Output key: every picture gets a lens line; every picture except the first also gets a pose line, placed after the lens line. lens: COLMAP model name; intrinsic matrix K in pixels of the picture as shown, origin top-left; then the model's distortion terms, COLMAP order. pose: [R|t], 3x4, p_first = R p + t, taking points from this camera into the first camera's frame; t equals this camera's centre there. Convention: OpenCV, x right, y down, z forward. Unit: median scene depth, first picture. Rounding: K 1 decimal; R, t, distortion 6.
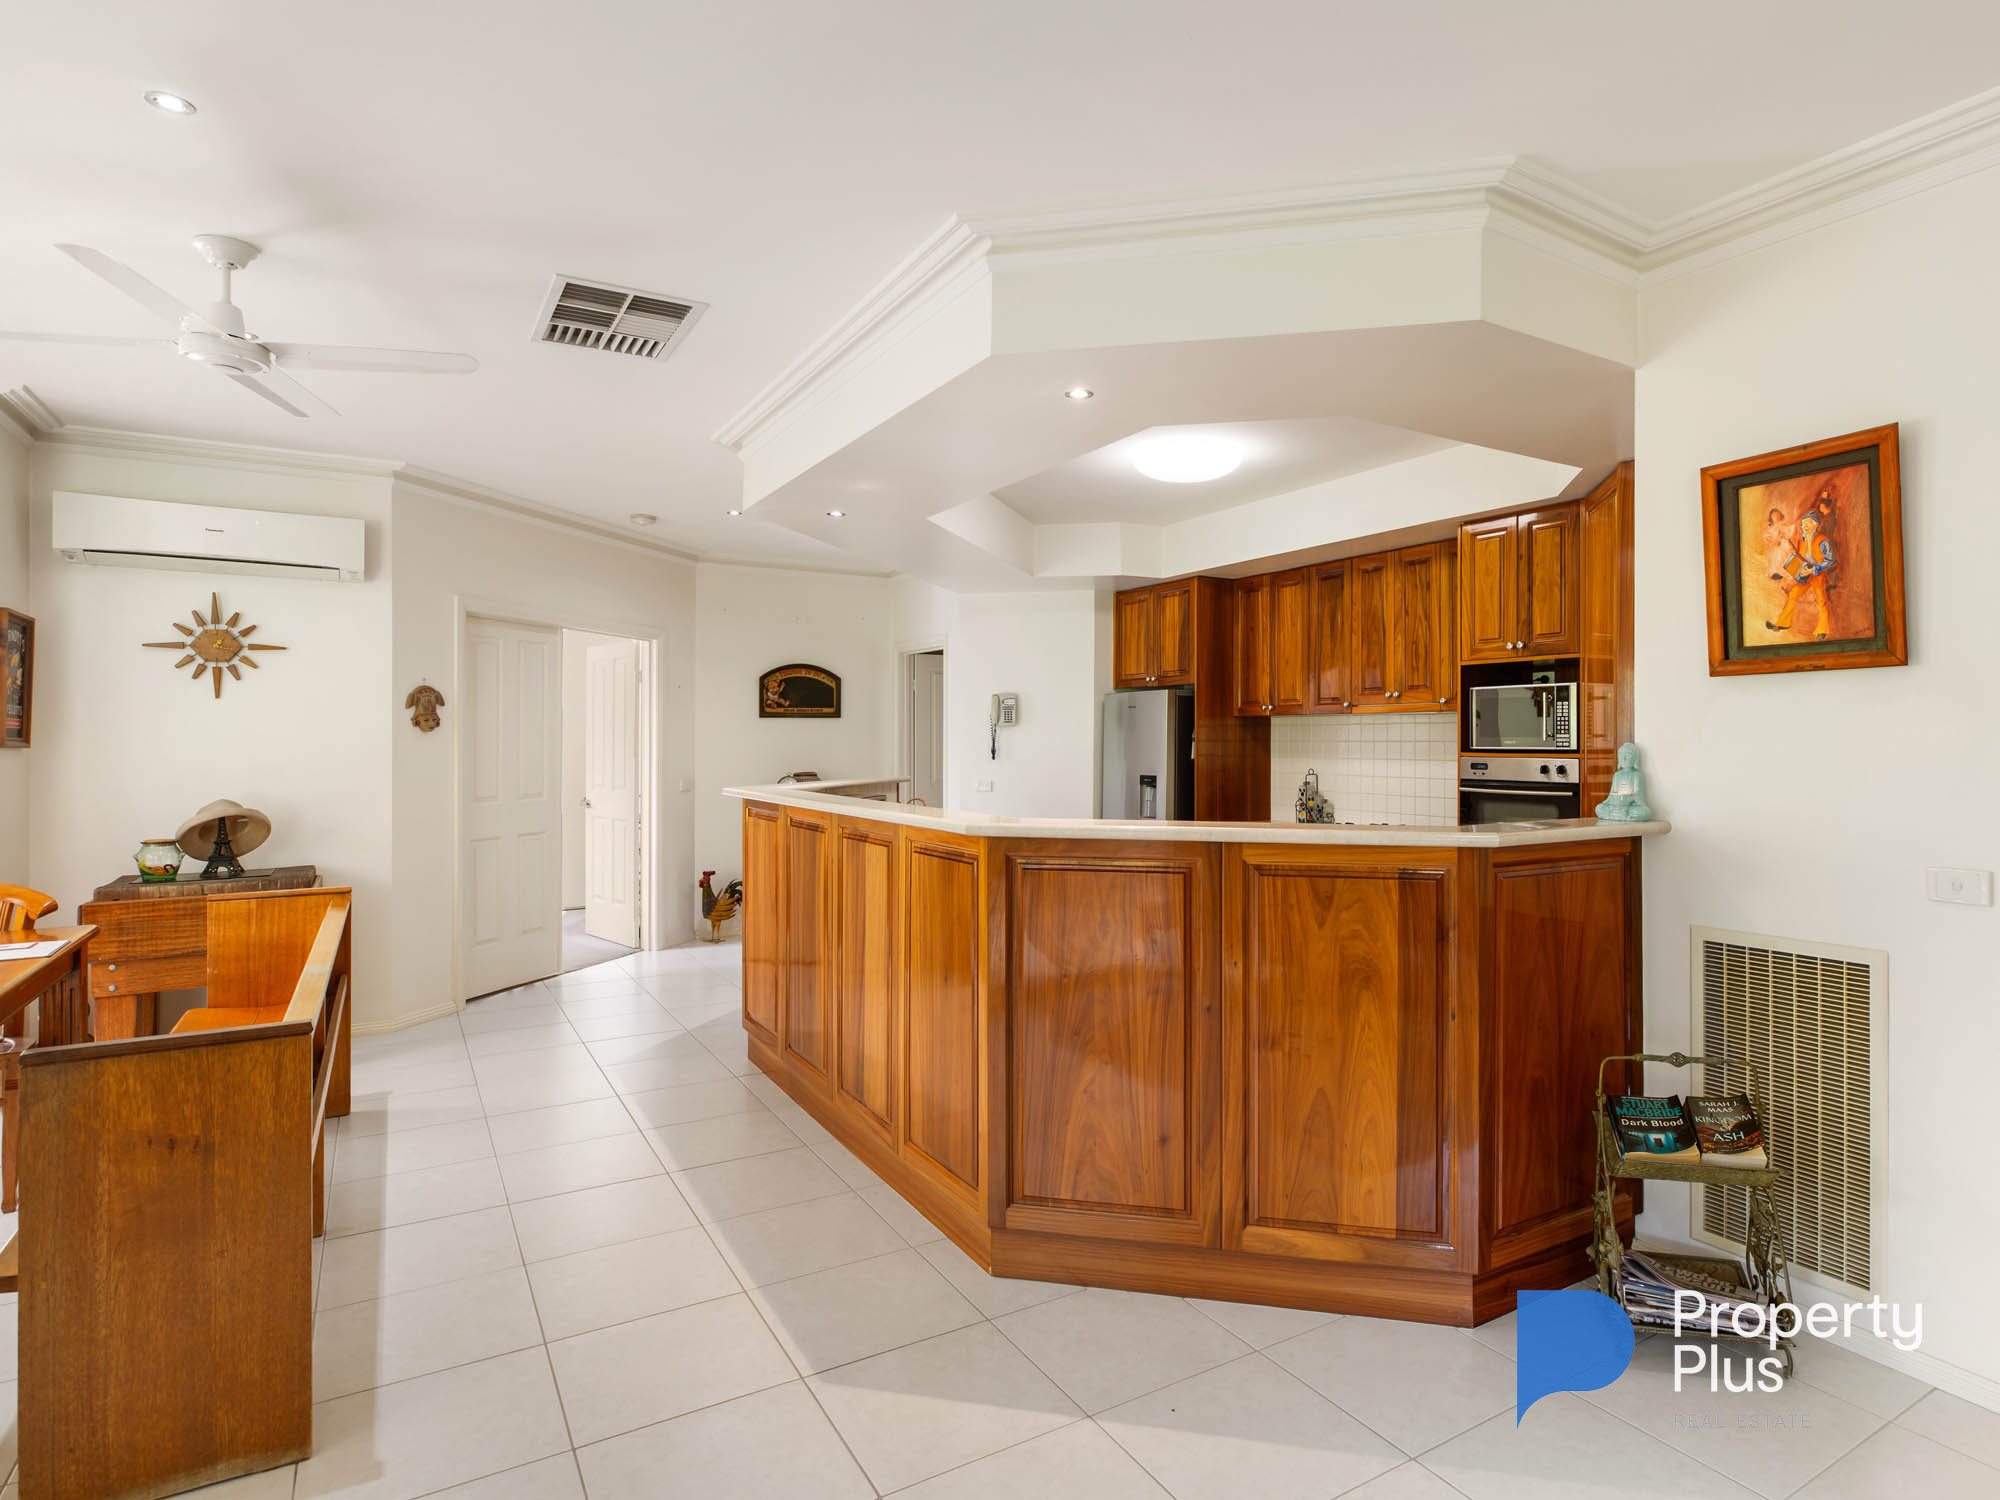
lens RADIAL K [[1034.4, 0, 999.3], [0, 1034.4, 748.3], [0, 0, 1]] dist [-0.003051, -0.000507]
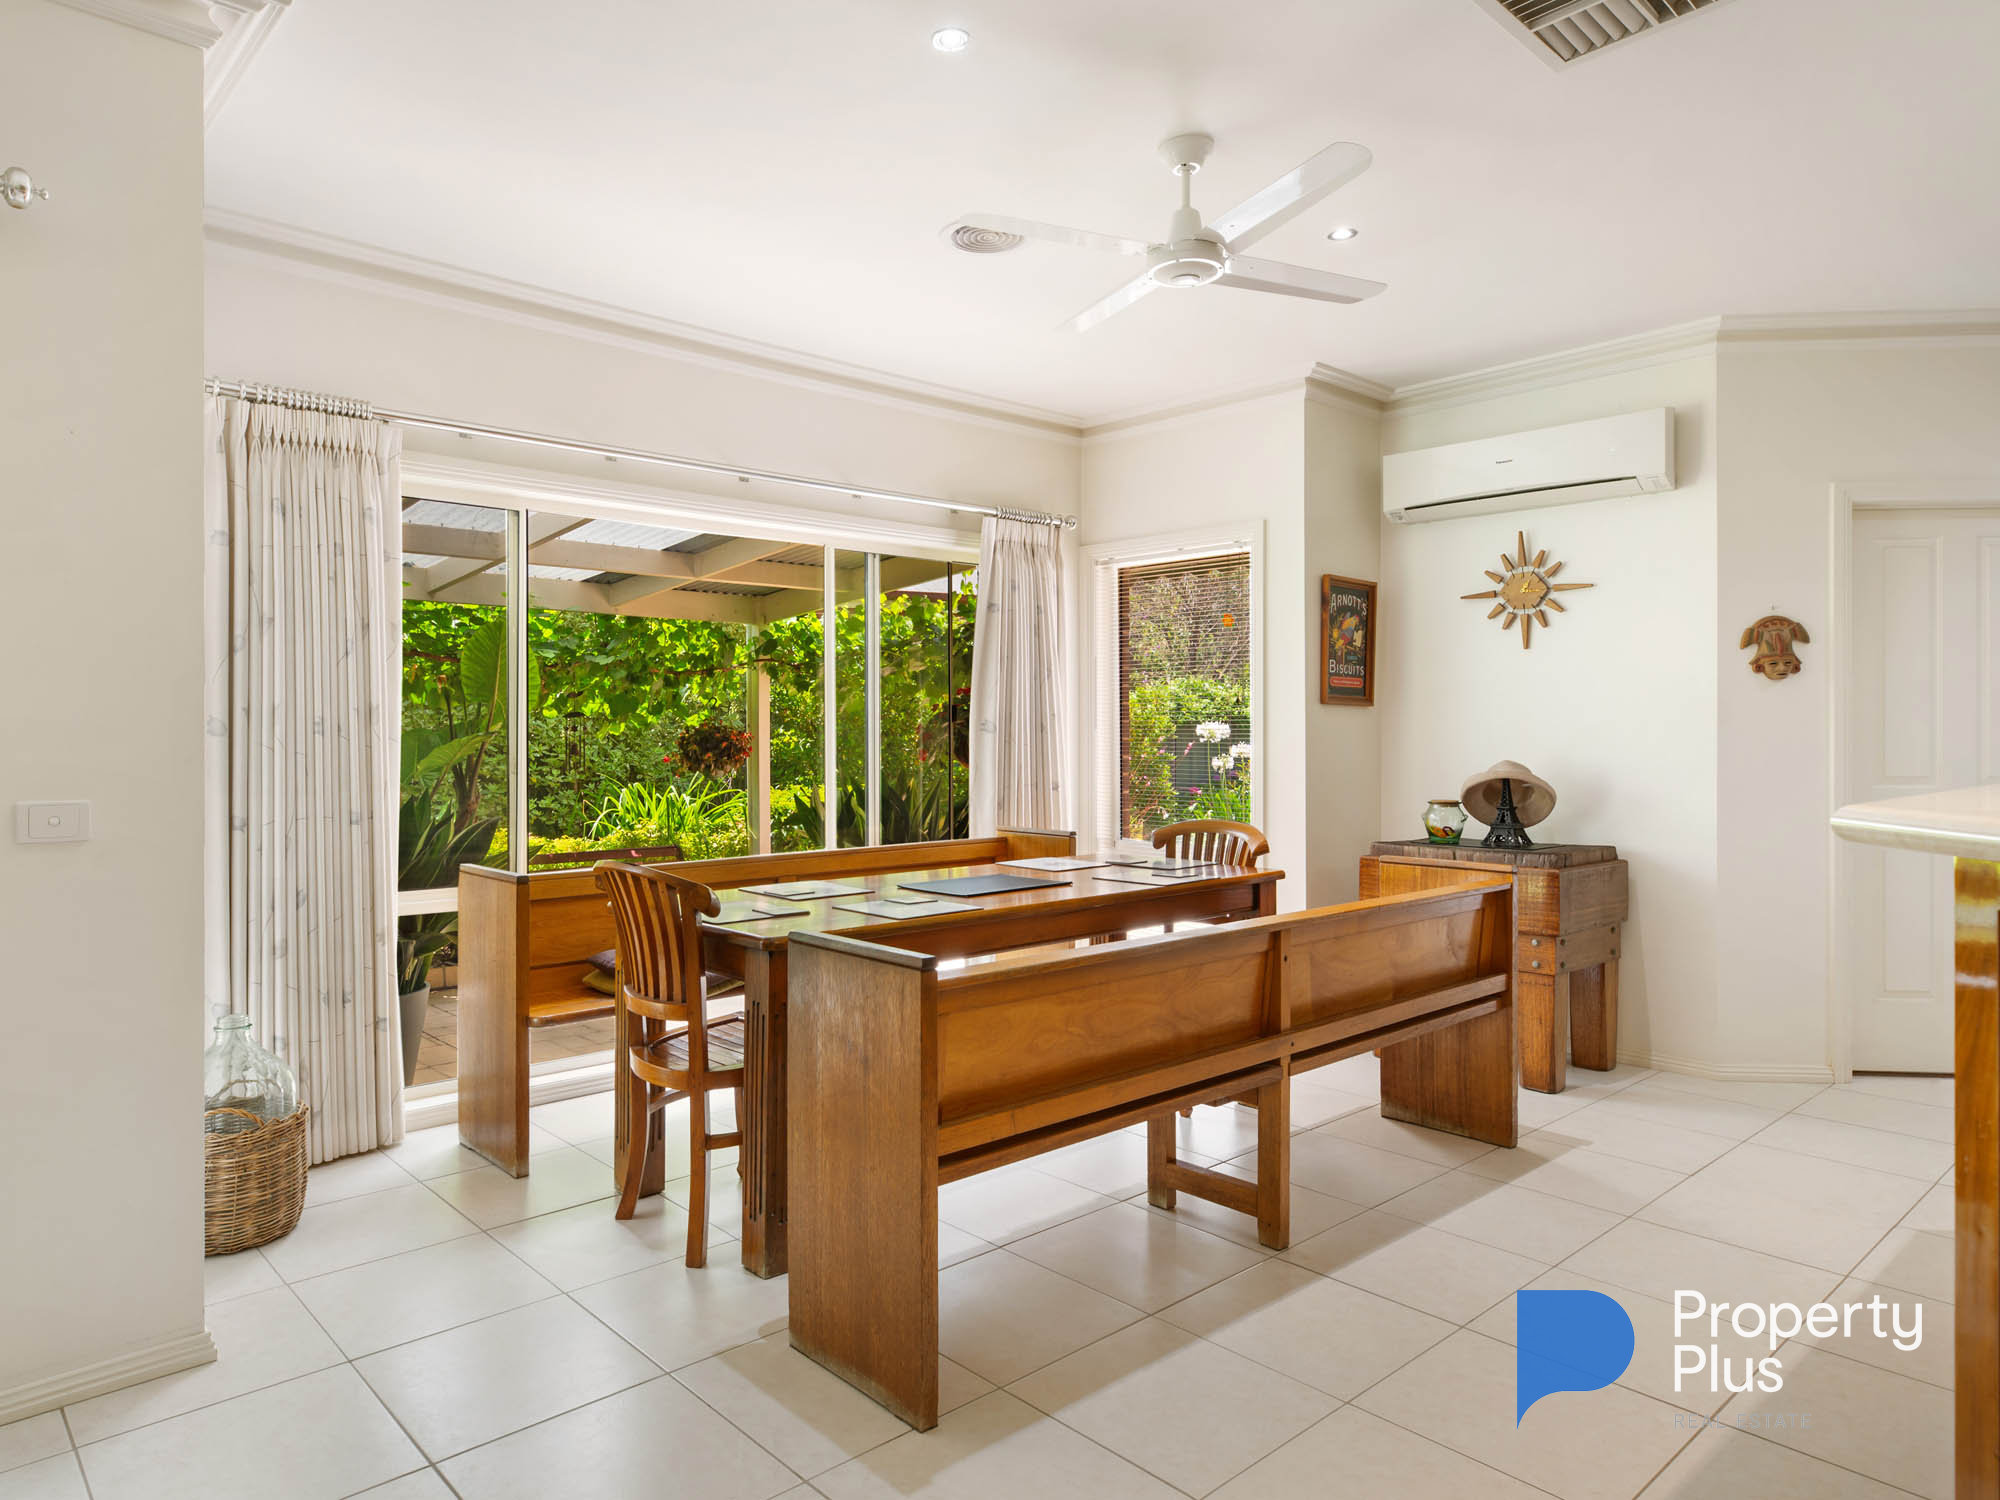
lens RADIAL K [[1201.1, 0, 1001.3], [0, 1201.1, 732.8], [0, 0, 1]] dist [0.000866, -0.000245]
pose [[0.239607, 0.002254, -0.970867, 0.146881], [-0.003474, 0.999993, 0.001464, 0.024387], [0.970864, 0.003022, 0.239613, 0.309203]]
